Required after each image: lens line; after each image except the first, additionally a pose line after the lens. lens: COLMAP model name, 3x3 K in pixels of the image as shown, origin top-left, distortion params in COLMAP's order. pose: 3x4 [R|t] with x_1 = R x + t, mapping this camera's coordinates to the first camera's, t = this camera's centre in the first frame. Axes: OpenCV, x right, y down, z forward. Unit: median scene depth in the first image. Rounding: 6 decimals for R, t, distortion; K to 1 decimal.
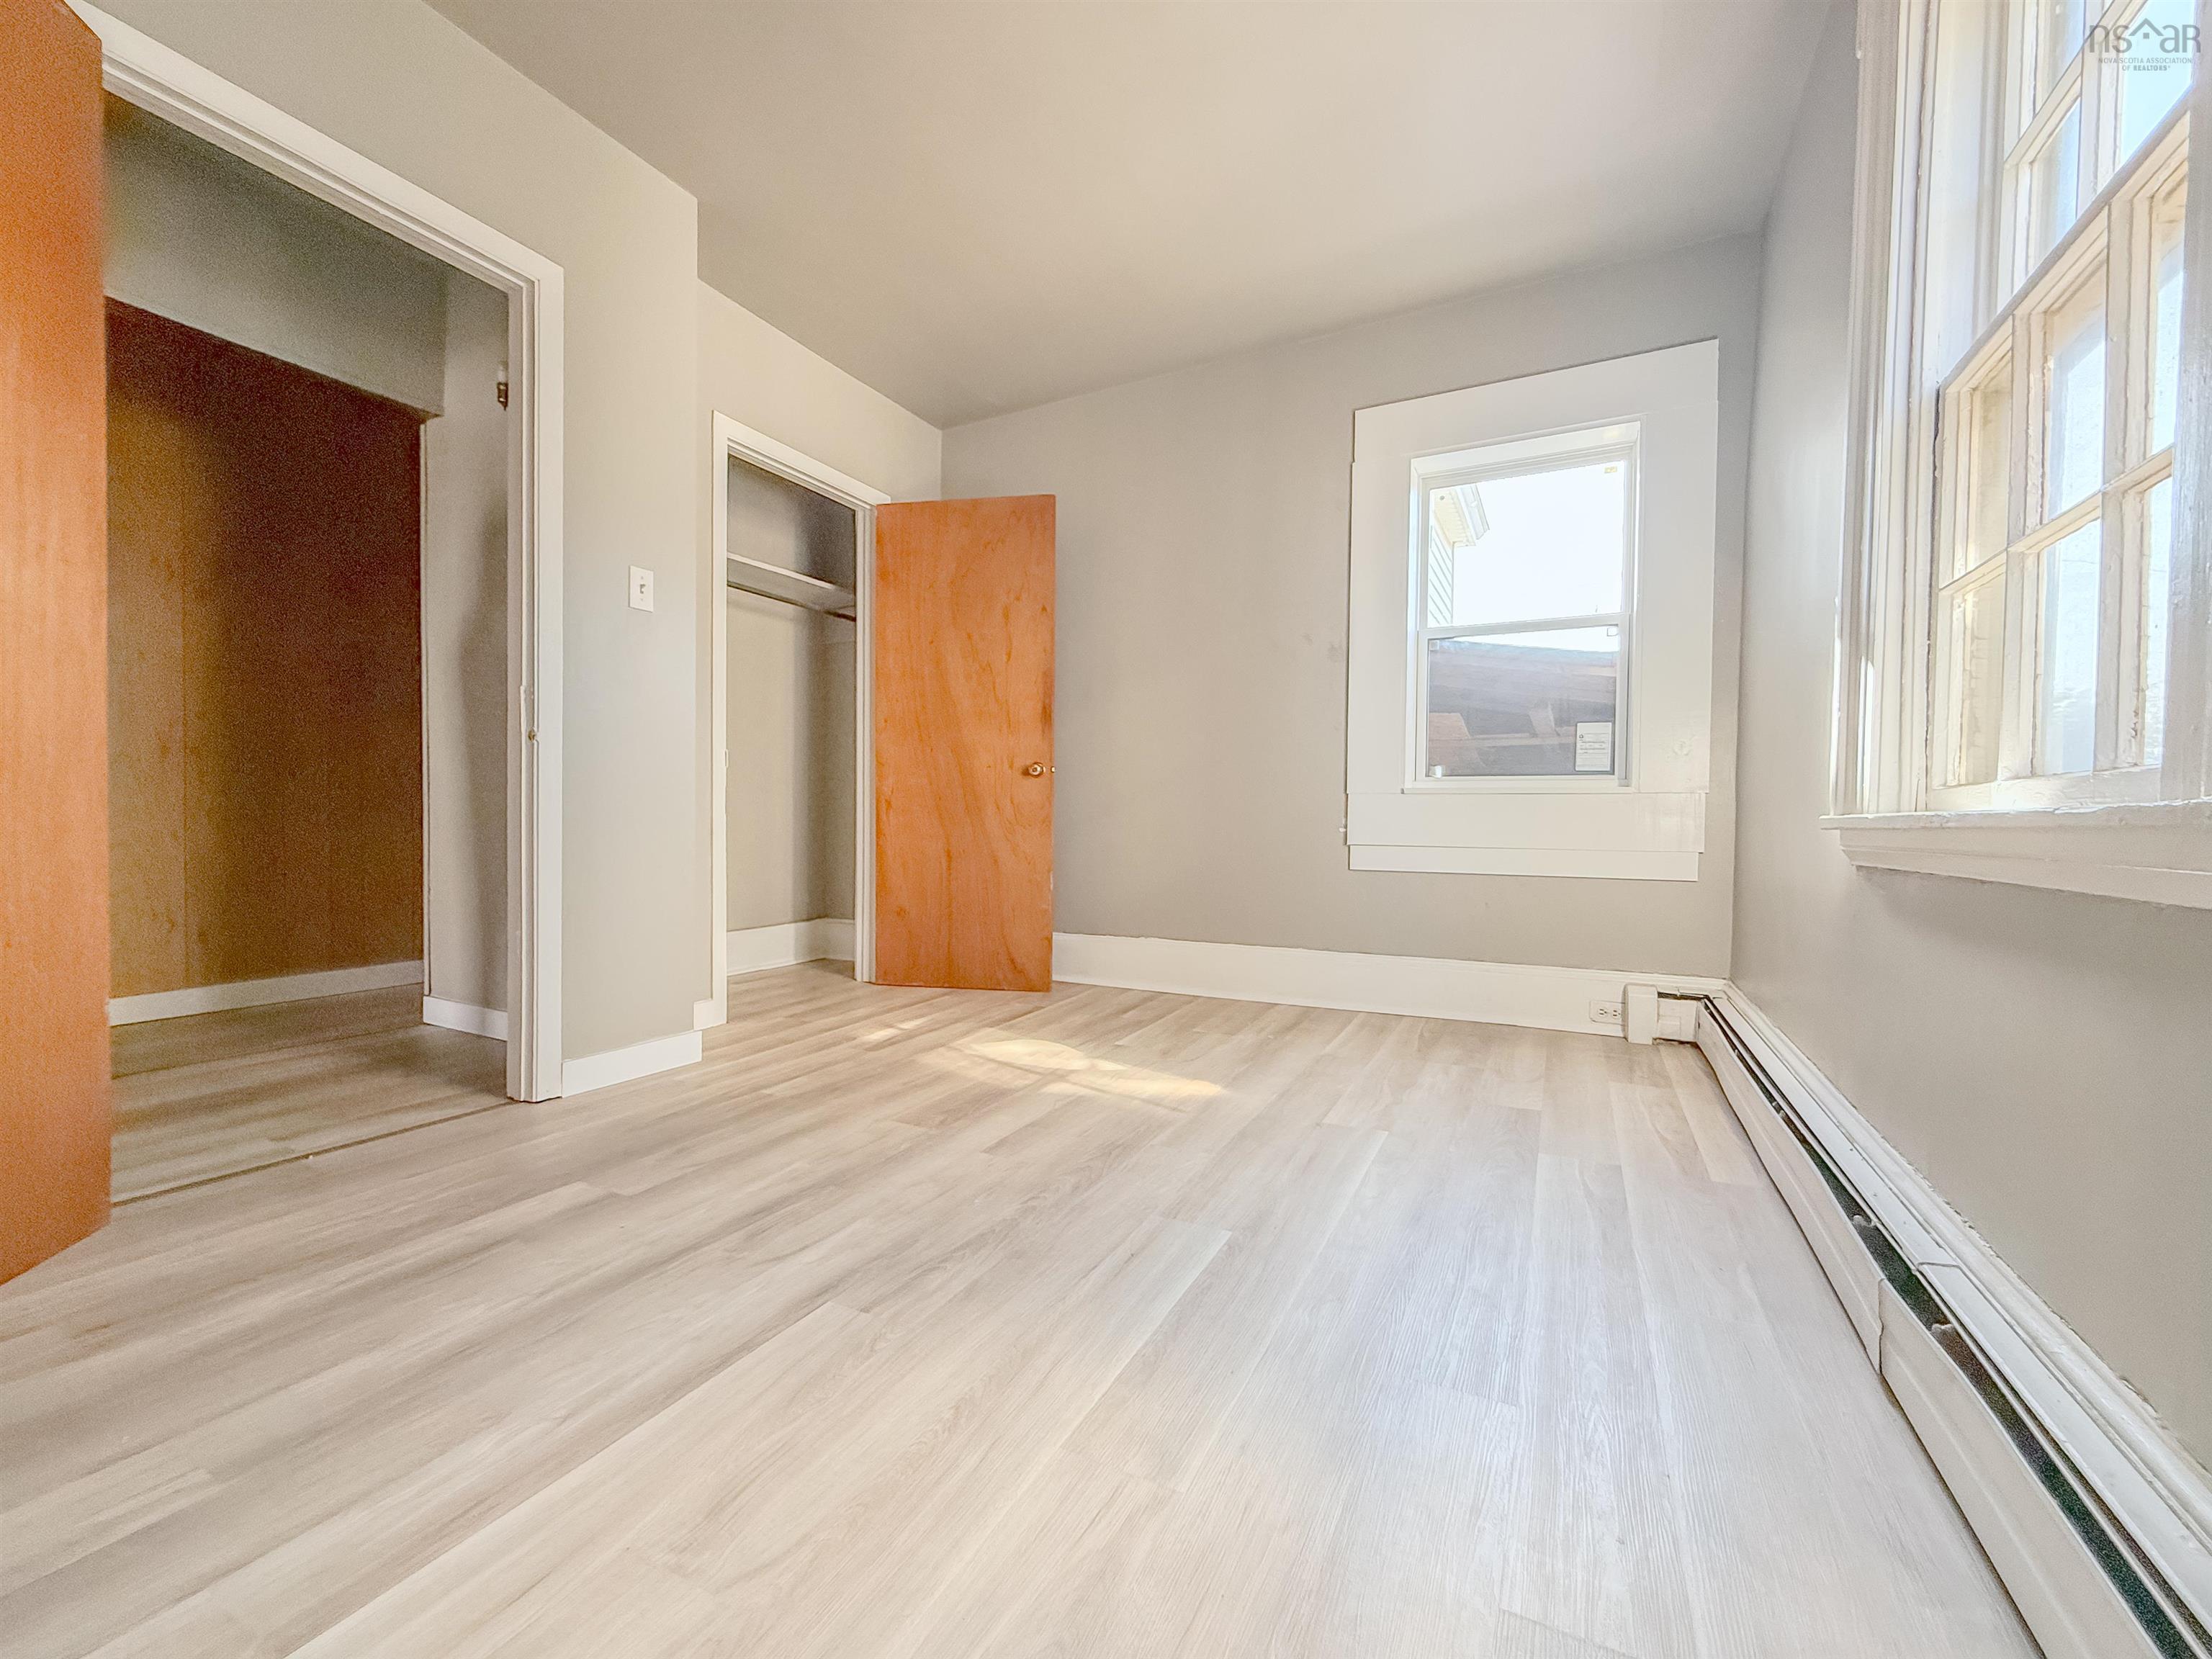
lens RADIAL K [[883.8, 0, 1101.9], [0, 883.8, 834.1], [0, 0, 1]] dist [-0.000263, -0.000333]
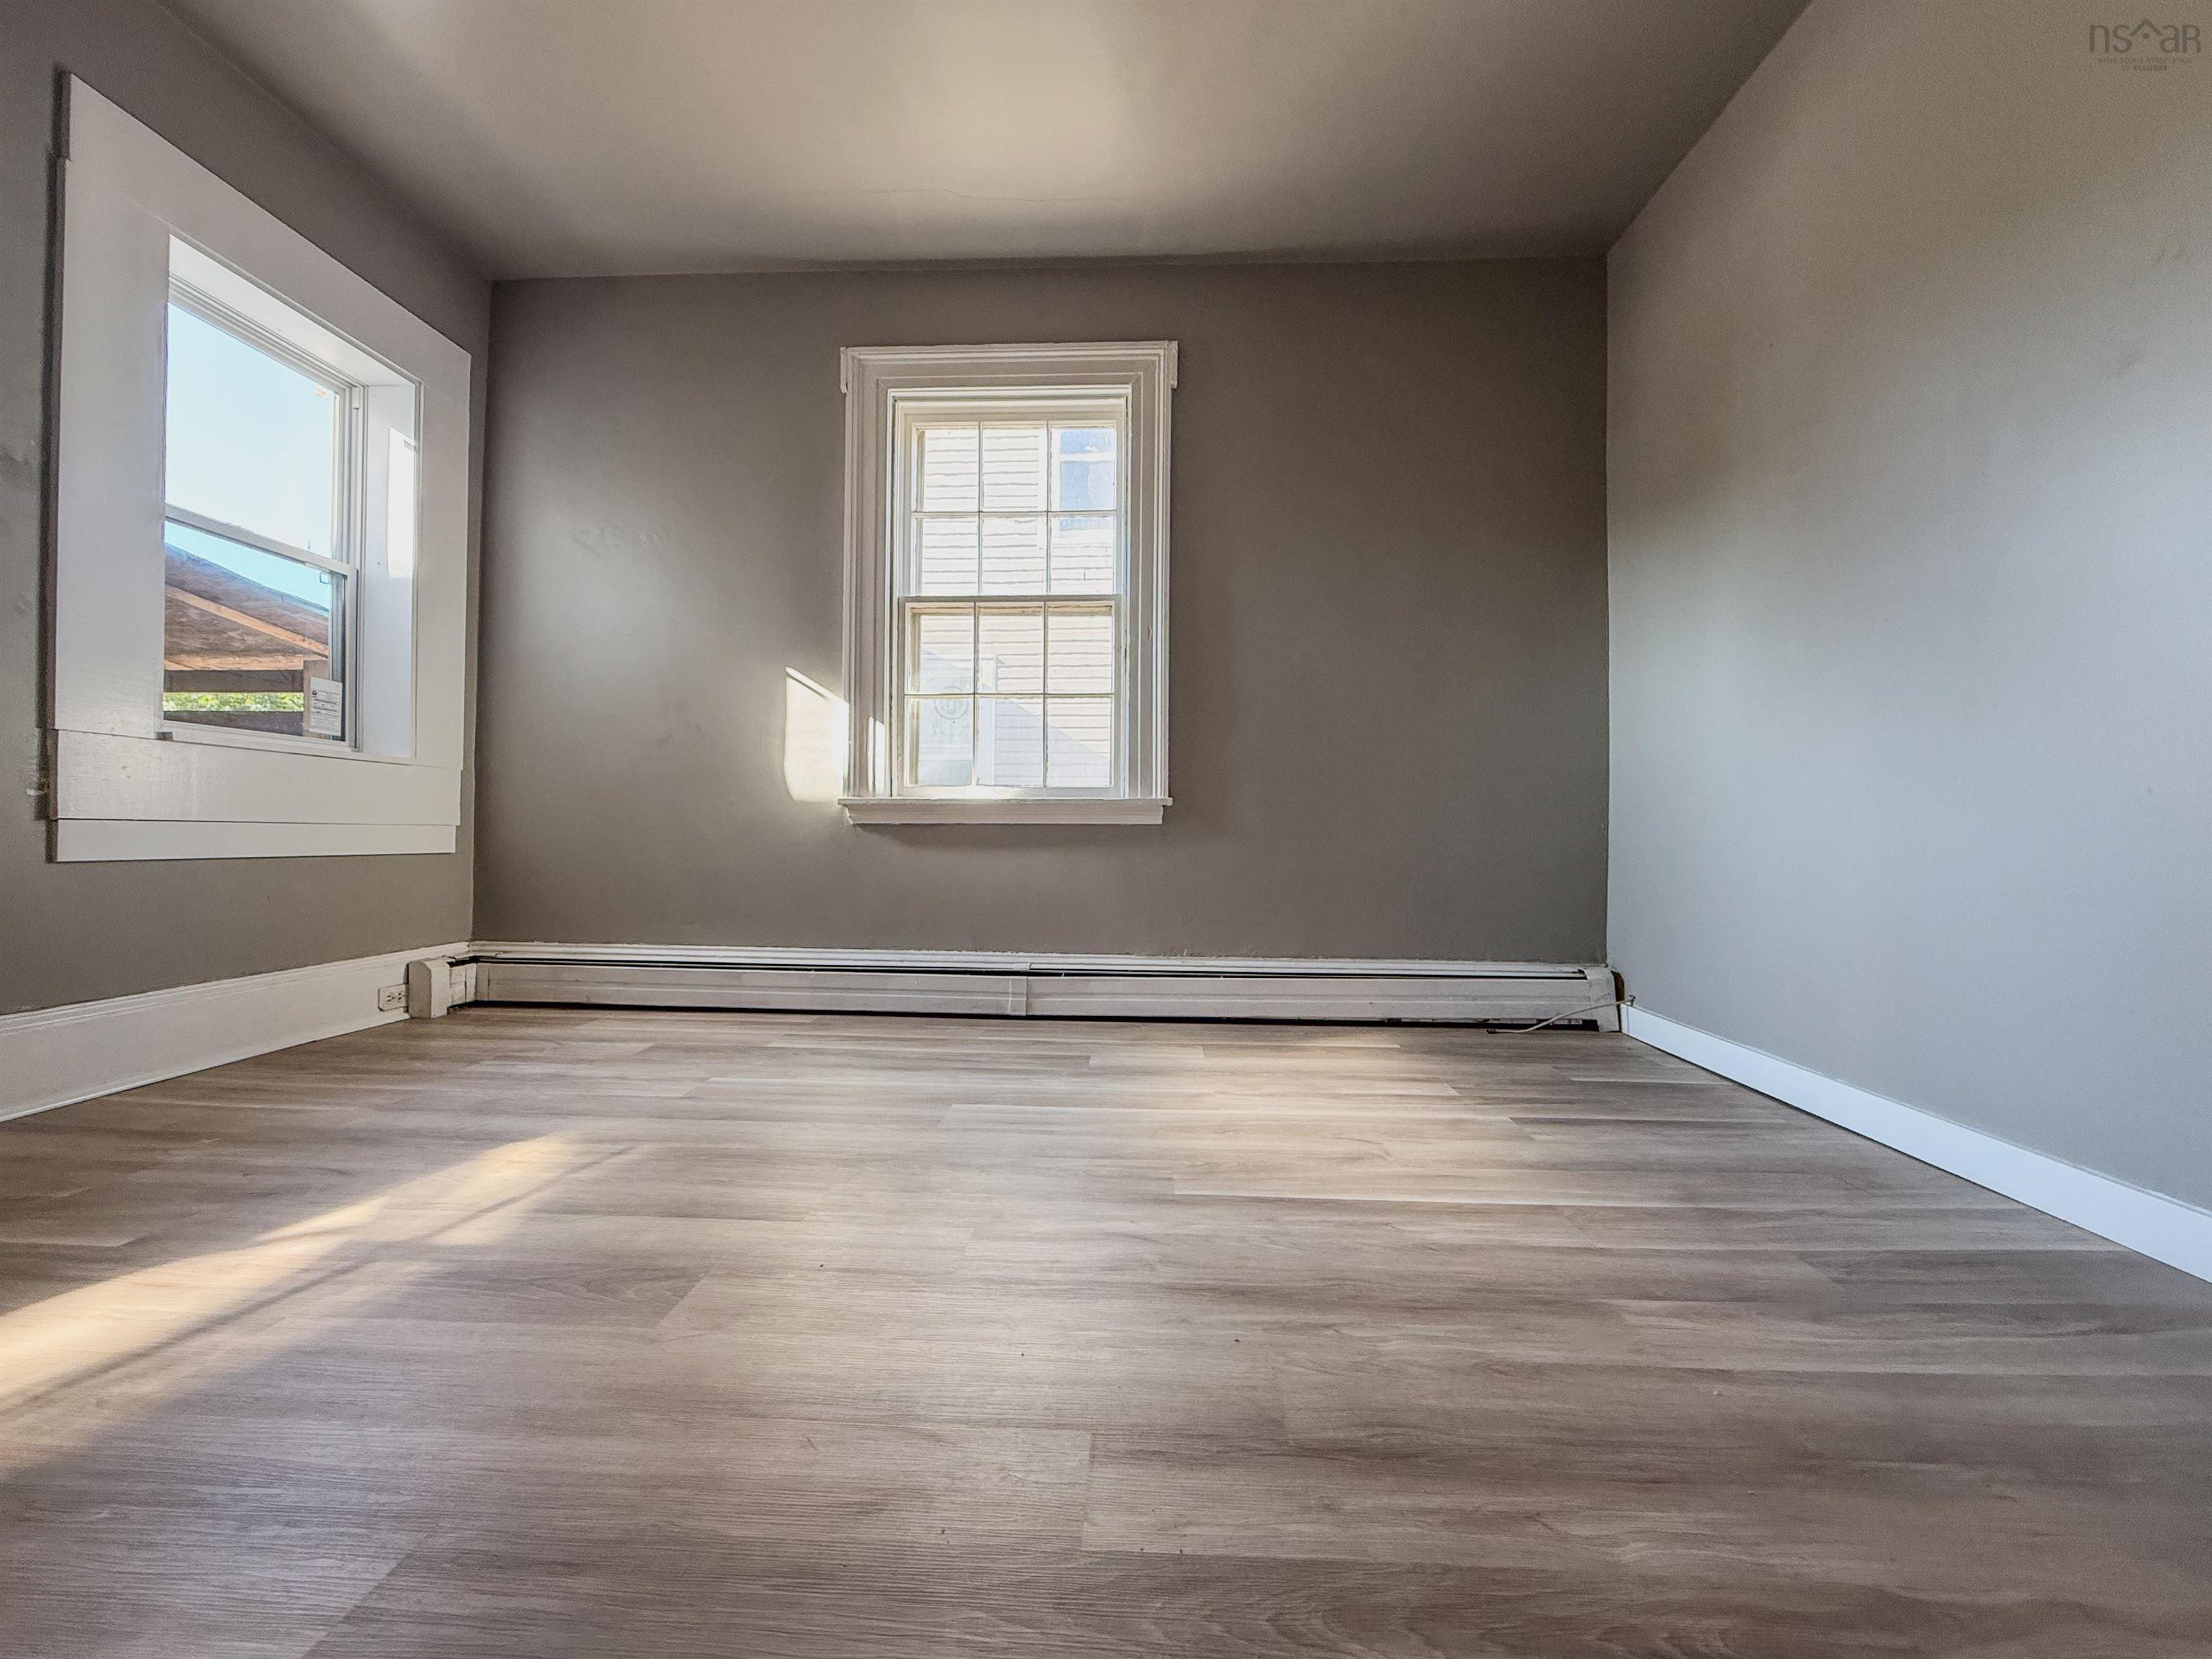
lens RADIAL K [[883.8, 0, 1106.8], [0, 883.8, 825.1], [0, 0, 1]] dist [-0.000263, -0.000333]
pose [[-0.407454, -0.001477, 0.913225, -0.706997], [0.002003, 0.999995, 0.002511, 0.022067], [-0.913224, 0.002853, -0.407449, 0.824627]]
